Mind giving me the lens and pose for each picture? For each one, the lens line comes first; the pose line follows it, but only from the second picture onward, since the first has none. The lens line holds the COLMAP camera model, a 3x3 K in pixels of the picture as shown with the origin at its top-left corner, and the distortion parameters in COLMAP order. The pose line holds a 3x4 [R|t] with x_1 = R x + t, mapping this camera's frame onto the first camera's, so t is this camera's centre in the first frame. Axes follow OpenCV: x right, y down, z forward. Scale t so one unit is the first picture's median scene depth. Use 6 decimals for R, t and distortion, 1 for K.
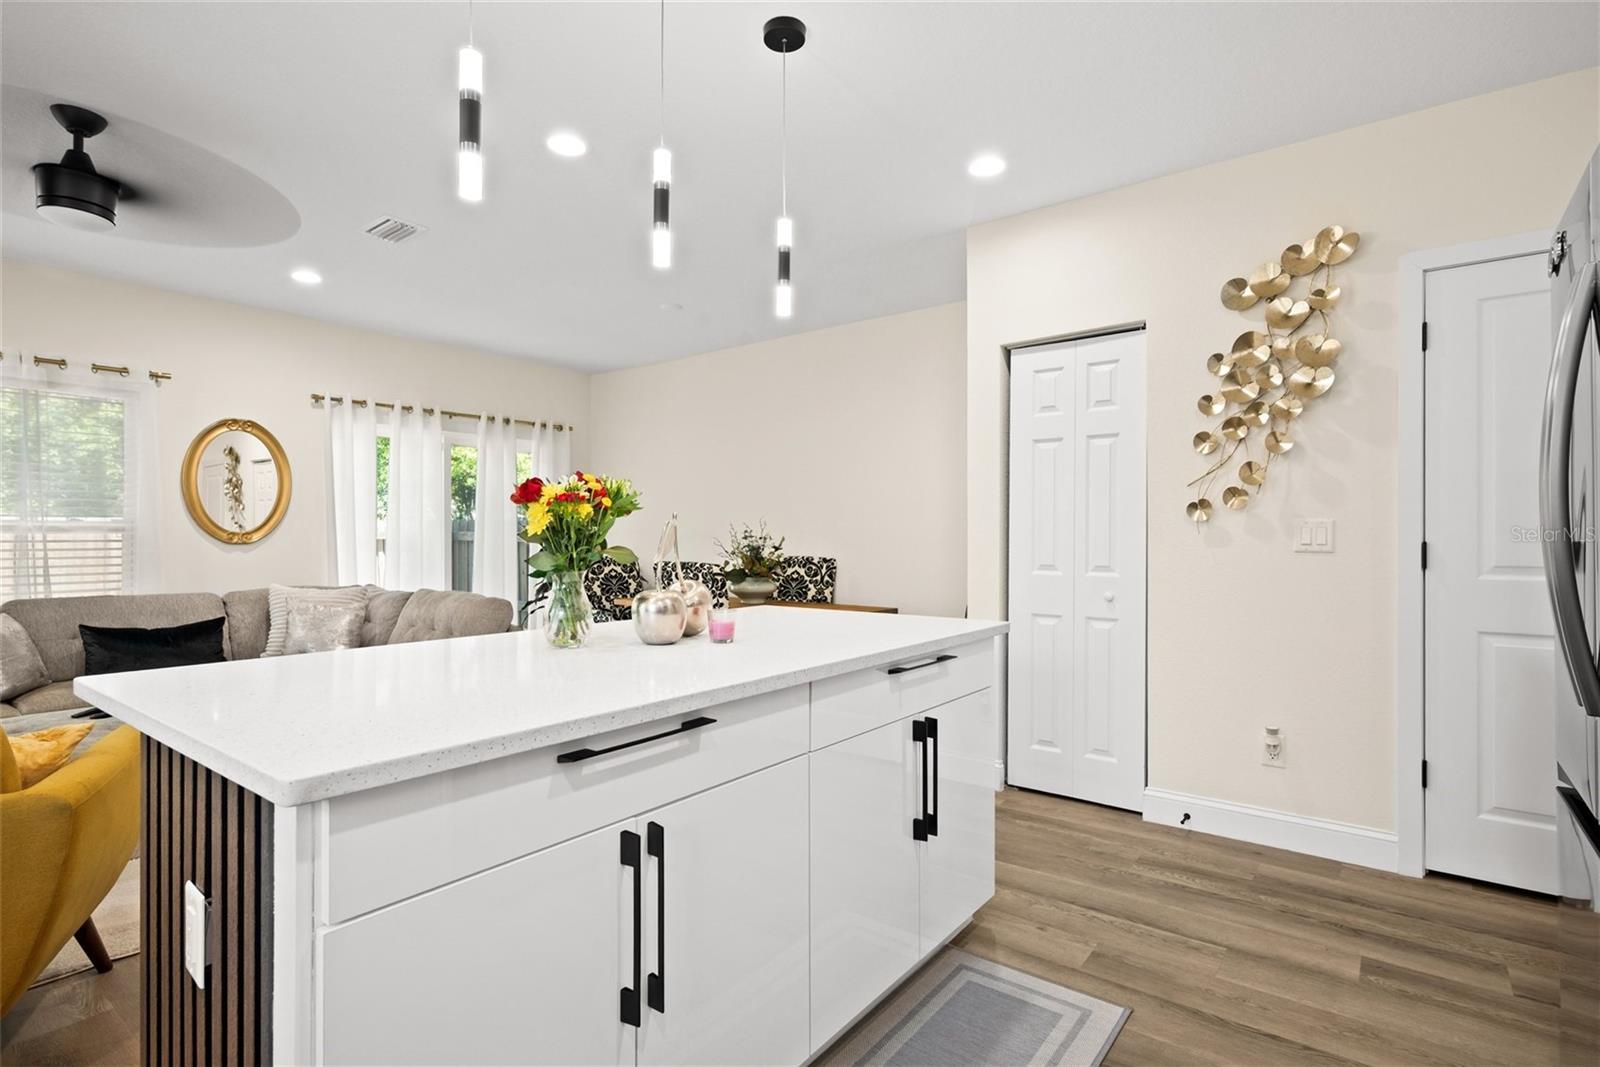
lens RADIAL K [[791.0, 0, 800.0], [0, 791.0, 533.5], [0, 0, 1]] dist [-0.001046, 0.000038]
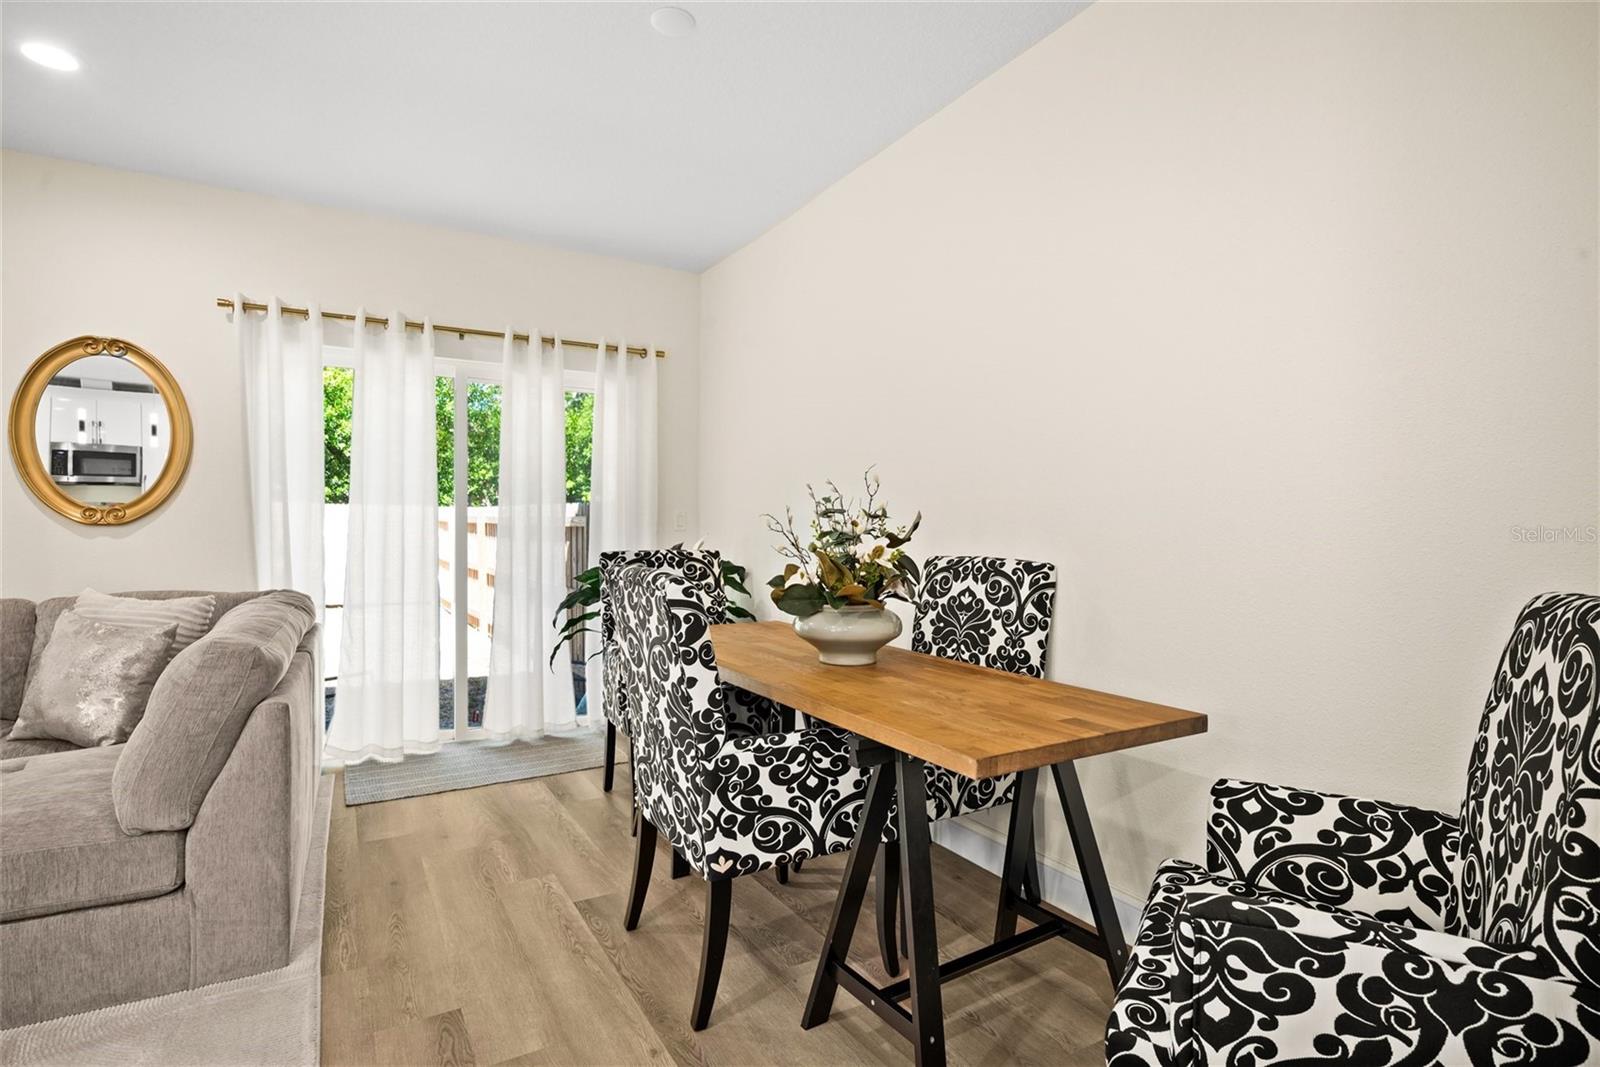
lens RADIAL K [[791.0, 0, 800.0], [0, 791.0, 533.5], [0, 0, 1]] dist [-0.001046, 0.000038]
pose [[0.928579, 0.005928, -0.371089, 0.075997], [-0.002847, 0.999957, 0.008848, 0.011714], [0.371125, -0.007160, 0.928555, 0.547992]]
